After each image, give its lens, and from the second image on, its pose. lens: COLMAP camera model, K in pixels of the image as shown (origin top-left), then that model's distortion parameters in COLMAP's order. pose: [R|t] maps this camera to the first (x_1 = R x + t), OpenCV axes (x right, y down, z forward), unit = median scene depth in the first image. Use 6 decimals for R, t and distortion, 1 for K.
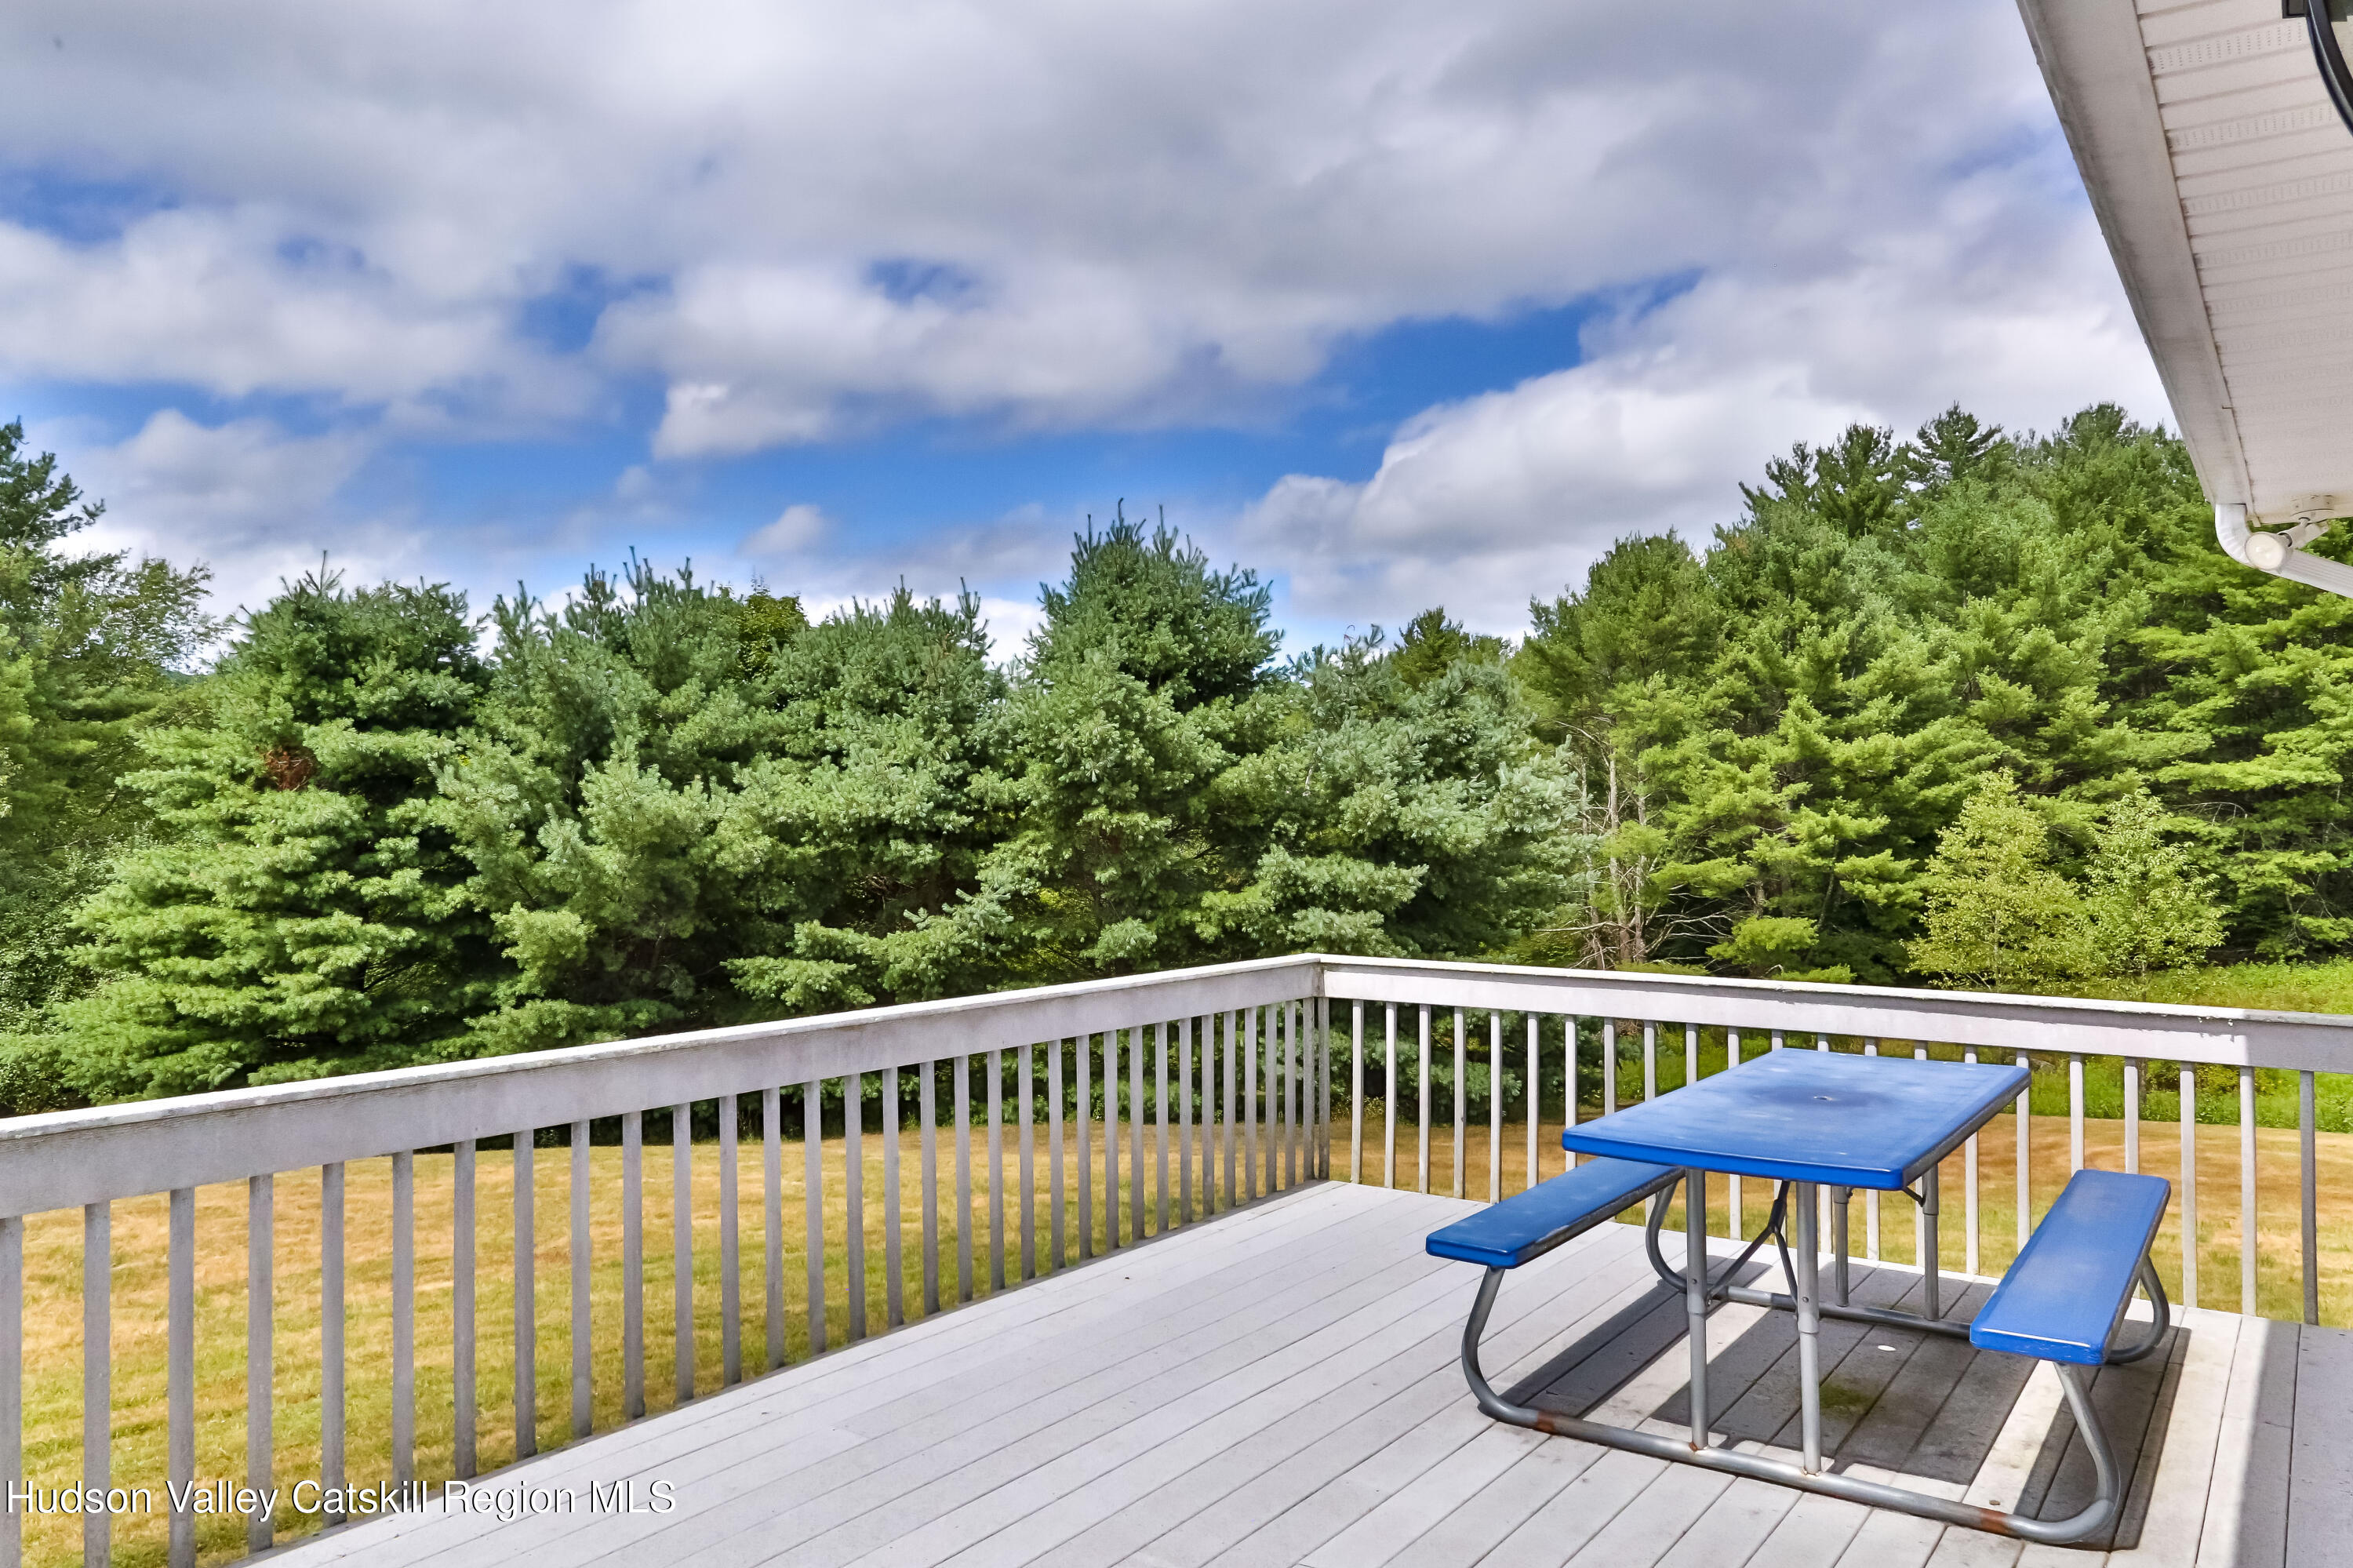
lens RADIAL K [[1670.5, 0, 1175.5], [0, 1670.5, 791.2], [0, 0, 1]] dist [0.001485, -0.000546]
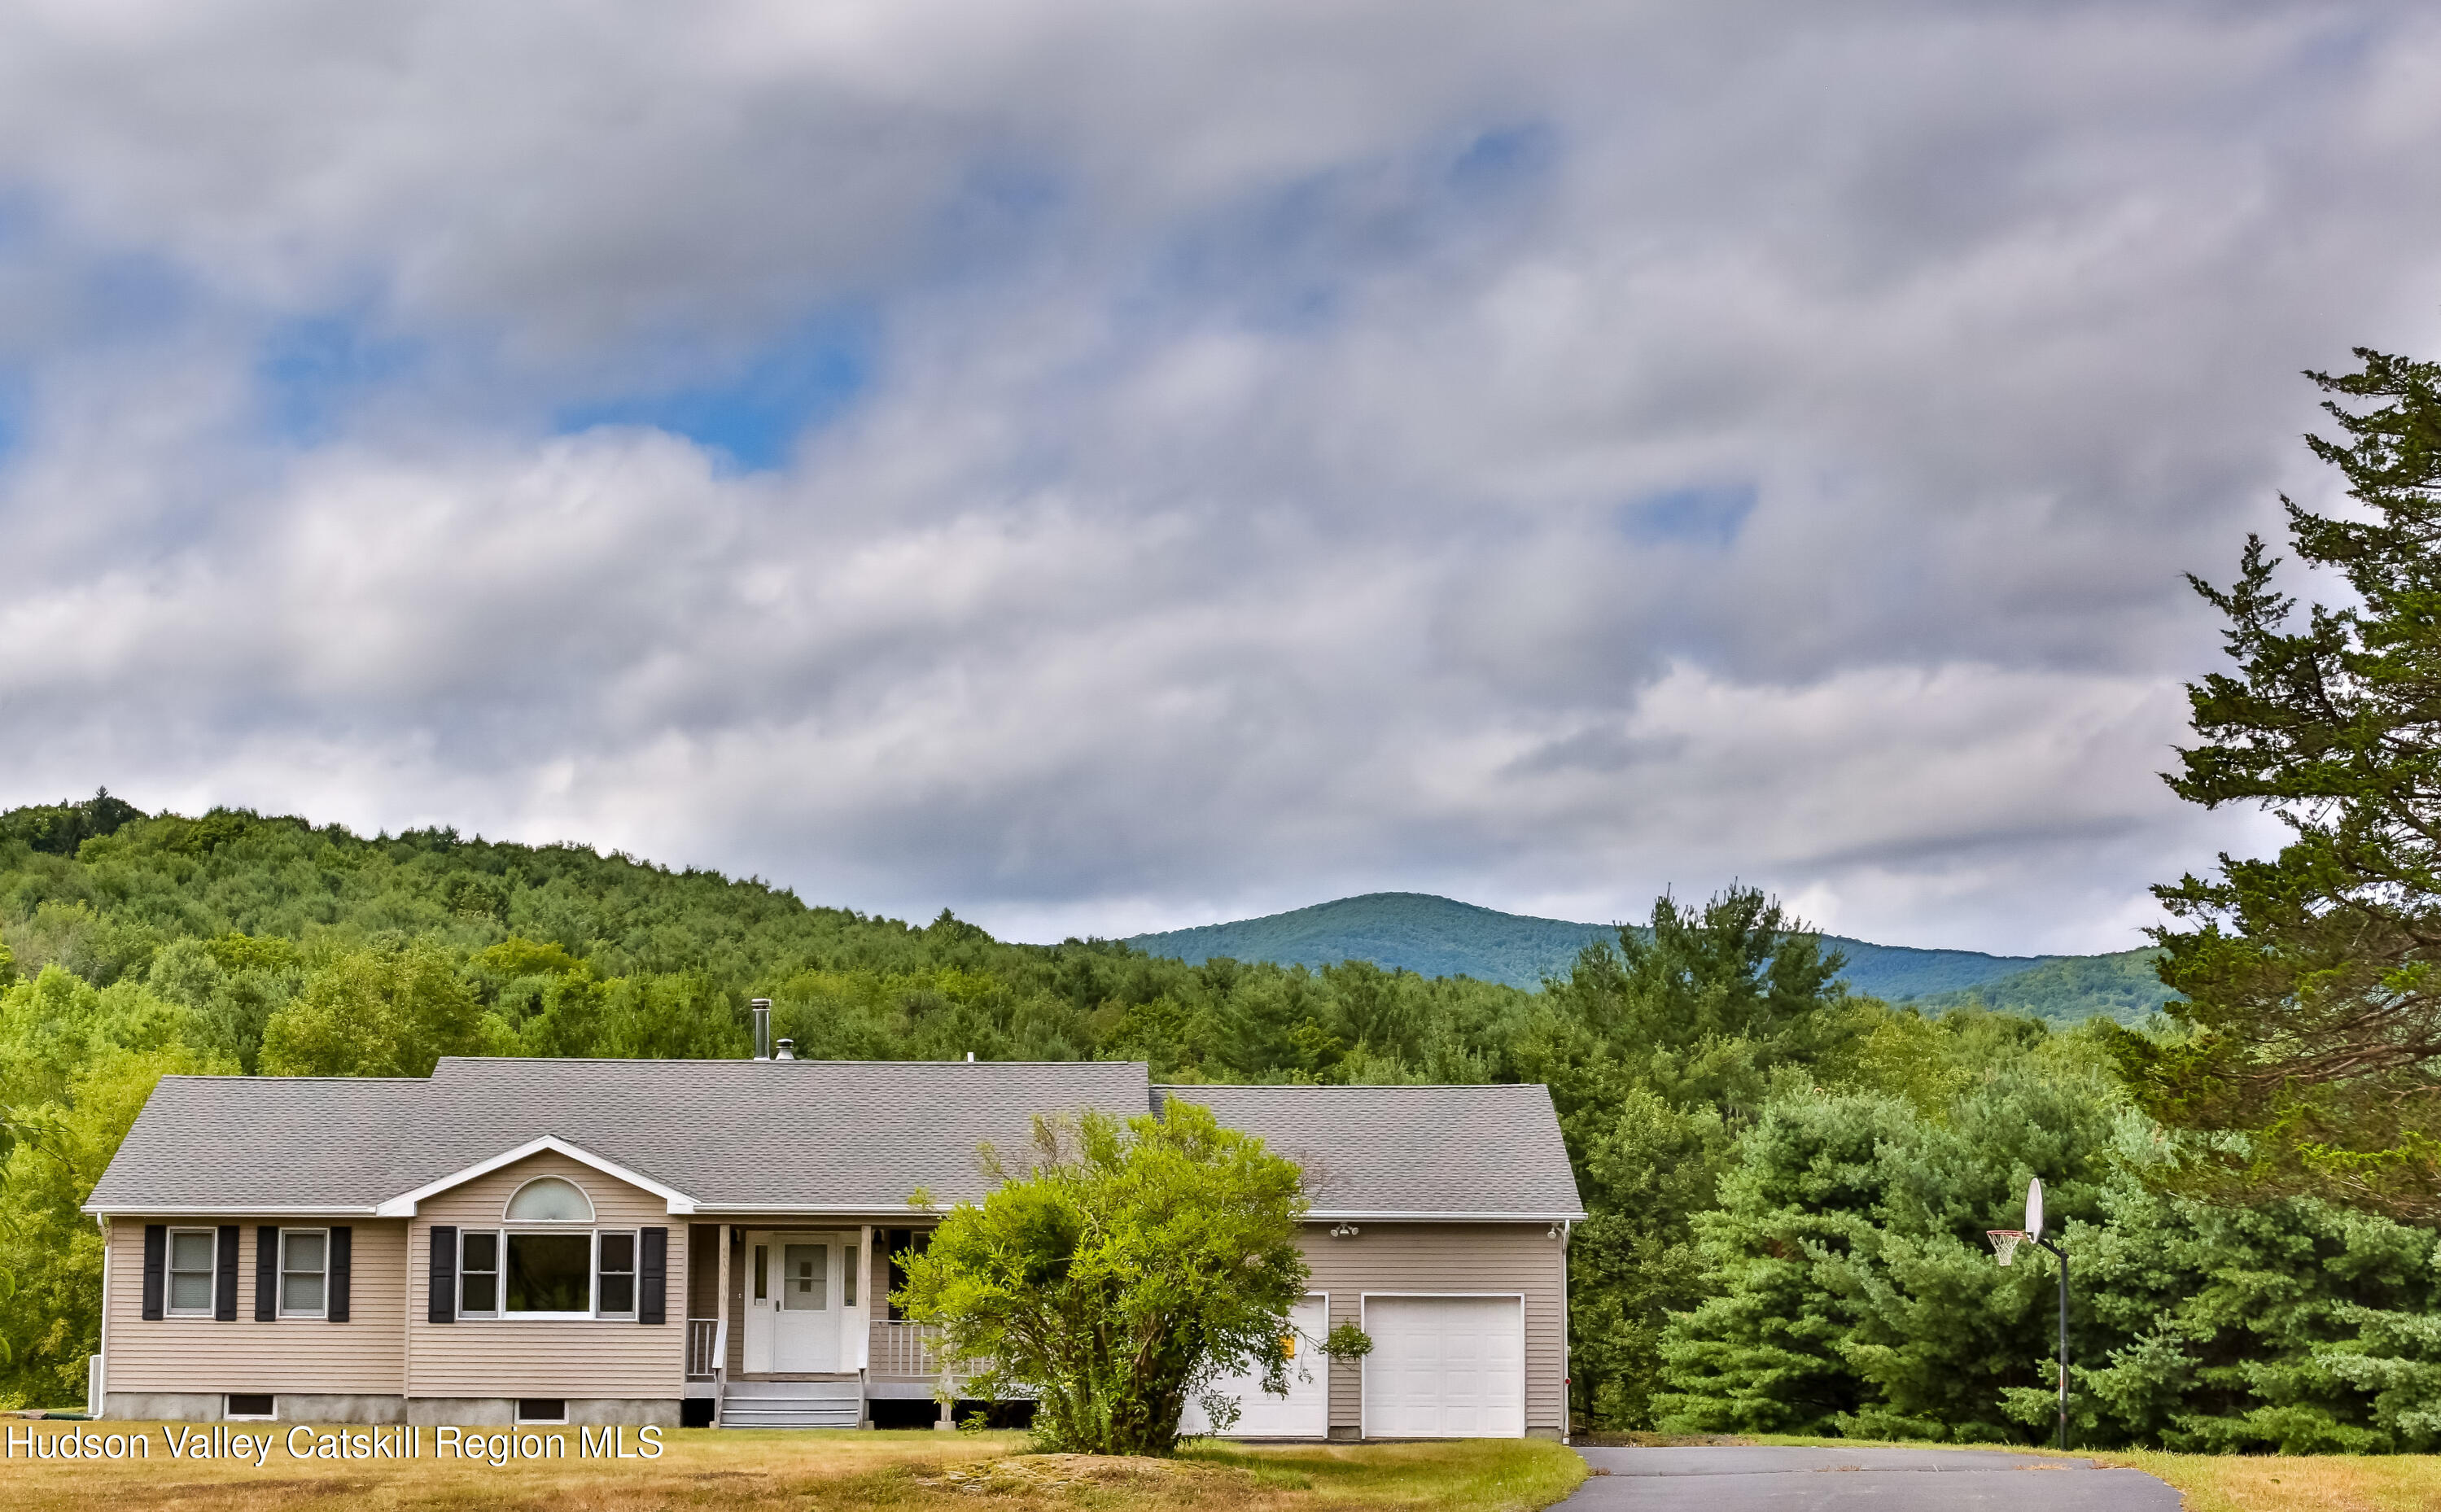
lens RADIAL K [[4194.6, 0, 1219.0], [0, 4194.6, 752.0], [0, 0, 1]] dist [-0.065362, 0.000000]
pose [[0.605041, -0.099907, -0.789901, 1.932491], [0.020198, 0.993703, -0.110213, -0.042421], [0.795938, 0.050728, 0.603249, -1.433630]]
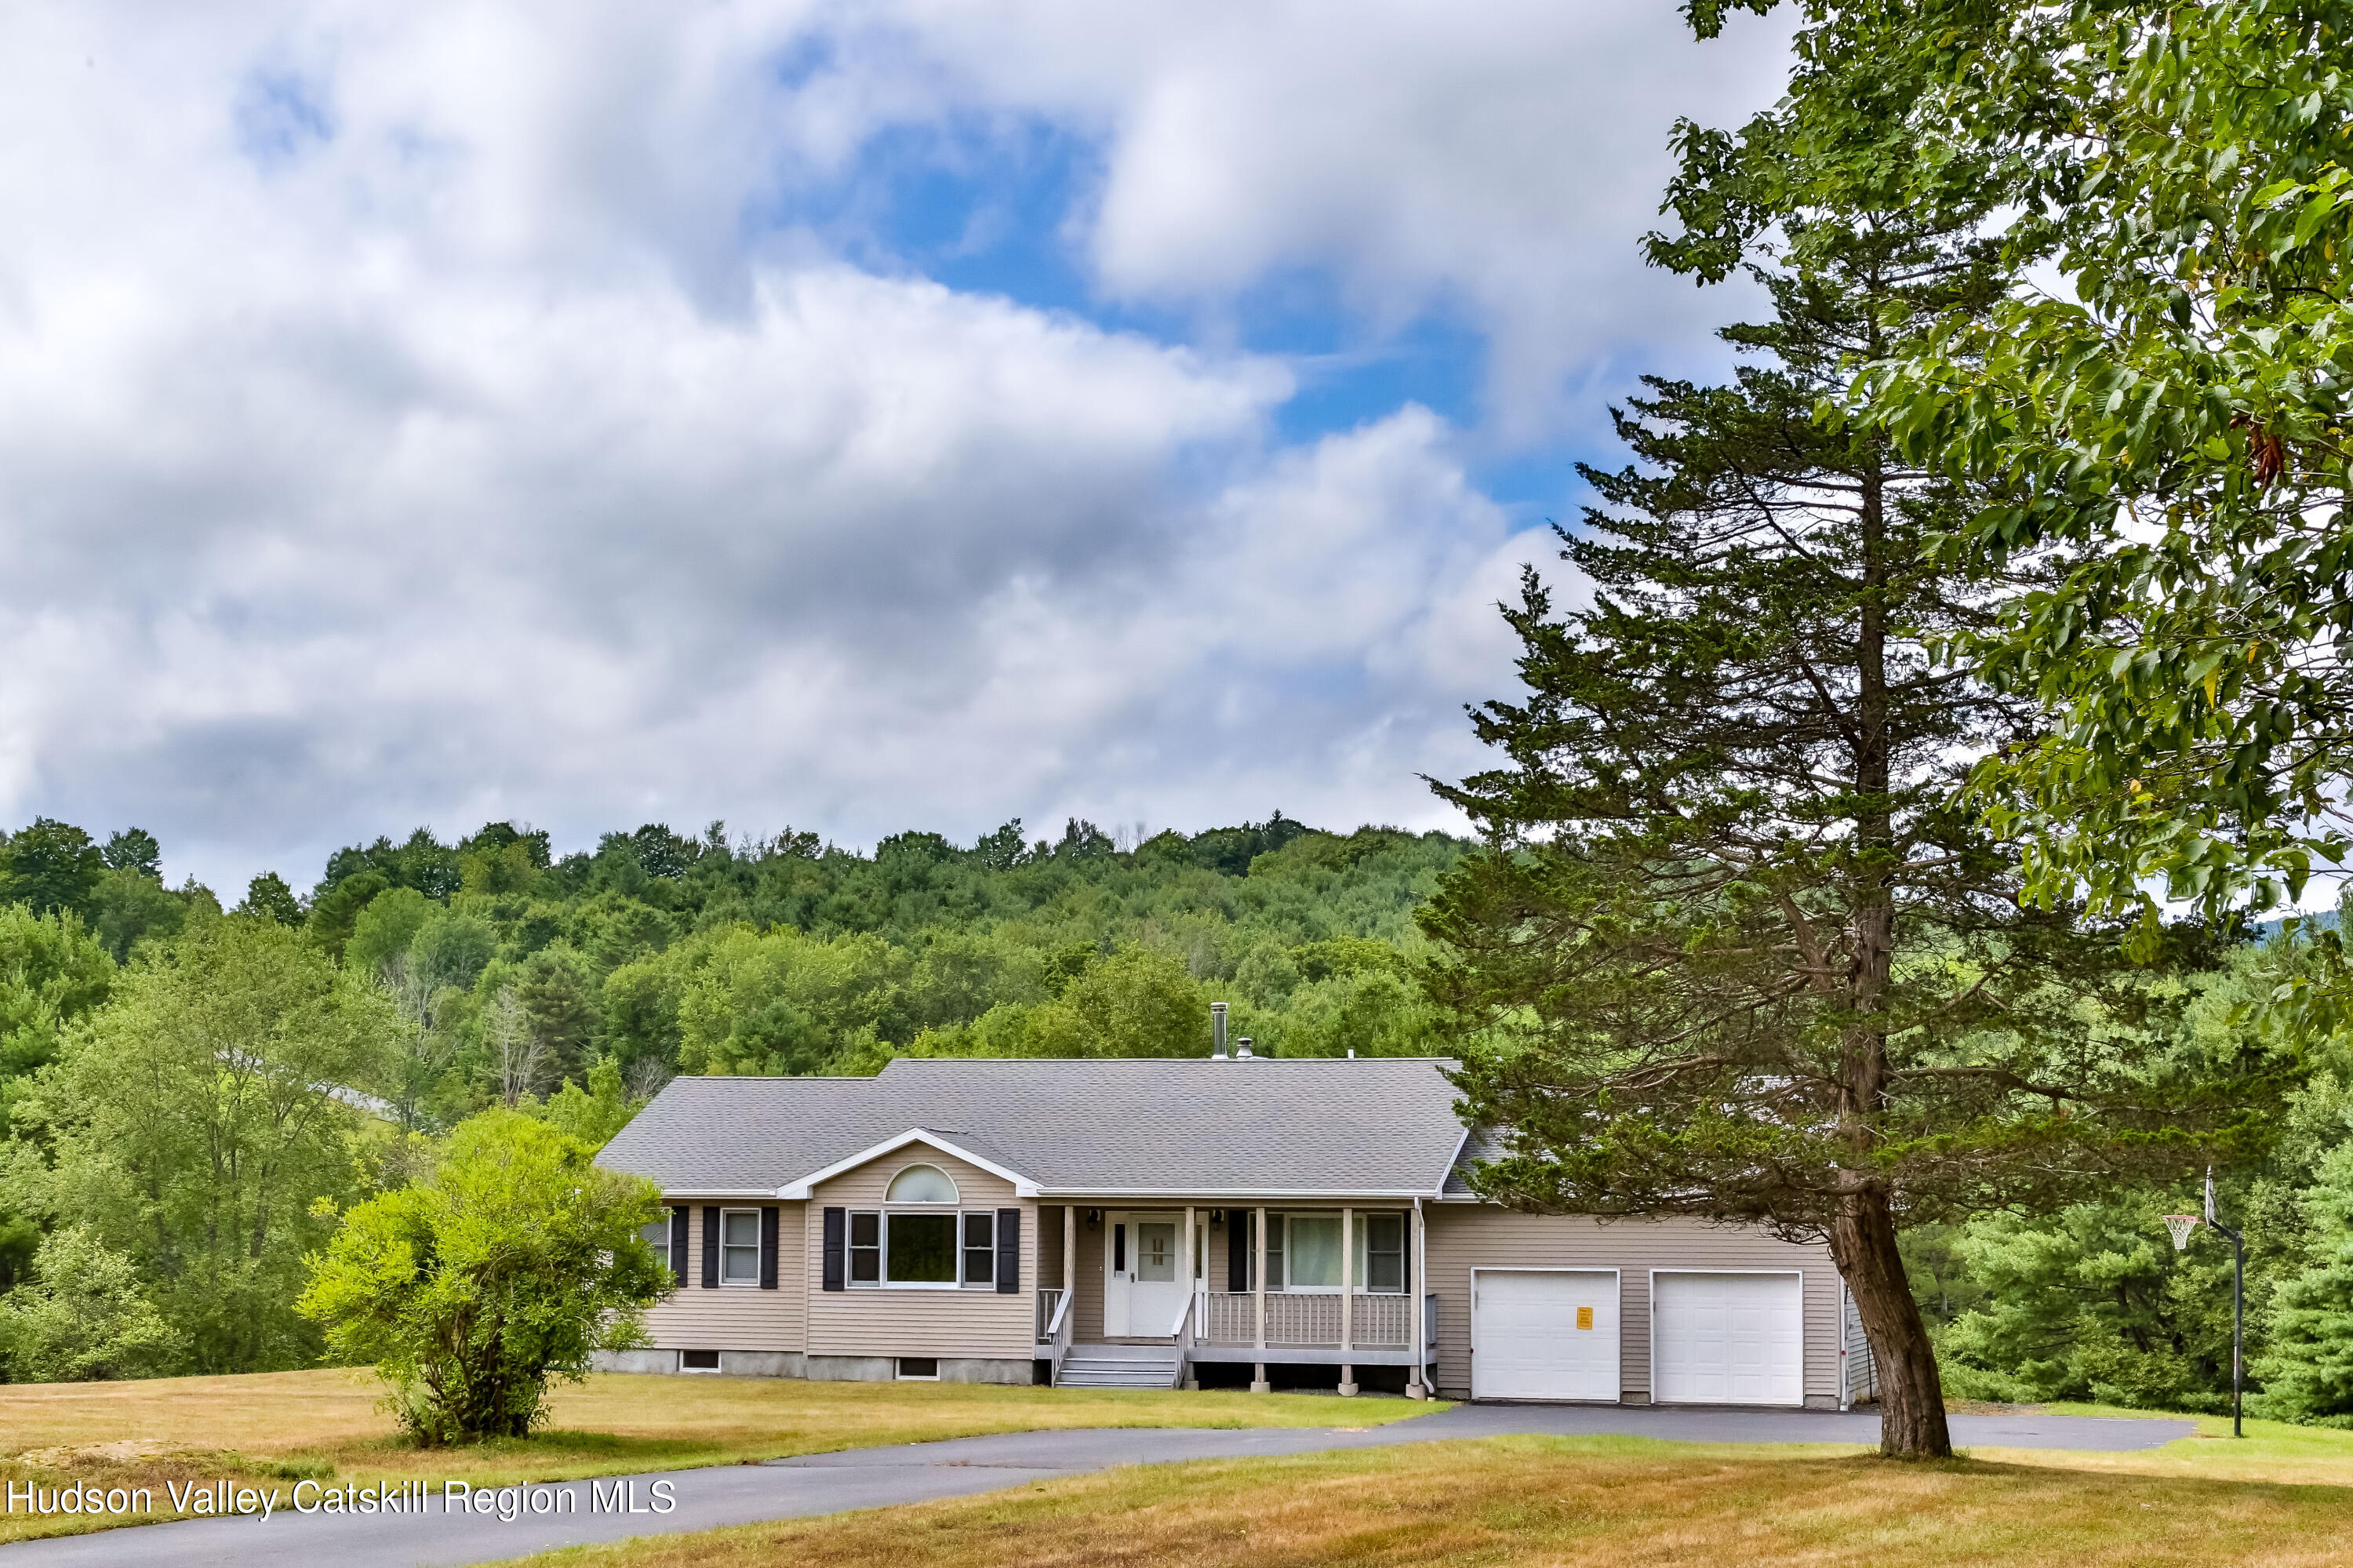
lens RADIAL K [[3741.0, 0, 1177.6], [0, 3741.0, 790.2], [0, 0, 1]] dist [-0.041670, 0.000000]
pose [[0.336843, -0.109118, -0.935217, 2.127545], [0.018529, 0.993838, -0.109284, -0.044675], [0.941379, 0.019483, 0.336789, -1.024314]]
